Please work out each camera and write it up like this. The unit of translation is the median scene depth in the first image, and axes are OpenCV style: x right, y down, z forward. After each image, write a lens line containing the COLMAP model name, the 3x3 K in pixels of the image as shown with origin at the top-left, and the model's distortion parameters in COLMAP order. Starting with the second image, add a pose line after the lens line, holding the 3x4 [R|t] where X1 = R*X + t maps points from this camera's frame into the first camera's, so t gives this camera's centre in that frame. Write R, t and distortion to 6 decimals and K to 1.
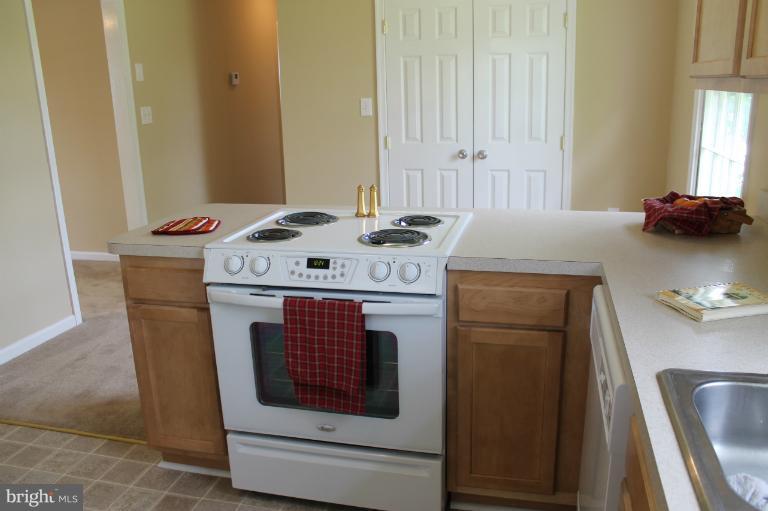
lens RADIAL K [[640.0, 0, 386.6], [0, 640.0, 260.8], [0, 0, 1]] dist [-0.154248, 0.113836]
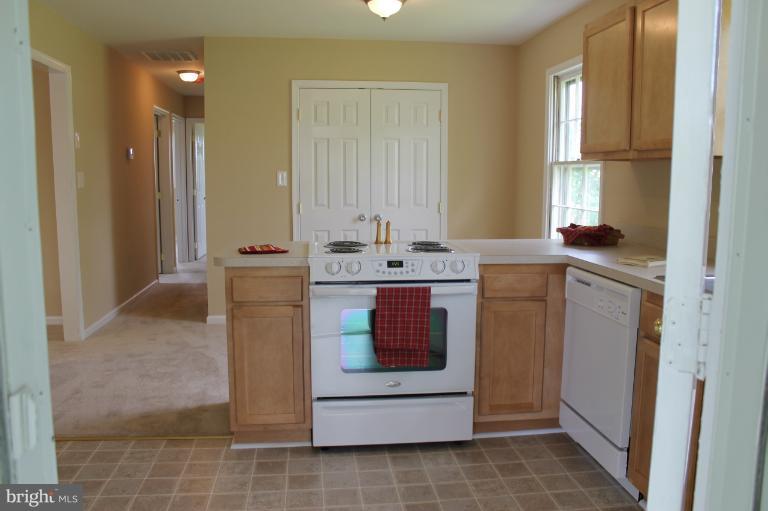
lens RADIAL K [[640.0, 0, 383.5], [0, 640.0, 255.9], [0, 0, 1]] dist [-0.154248, 0.113836]
pose [[0.936370, -0.014074, 0.350732, -0.641757], [0.066211, 0.988341, -0.137109, 0.184021], [-0.344713, 0.151607, 0.926385, -0.365389]]
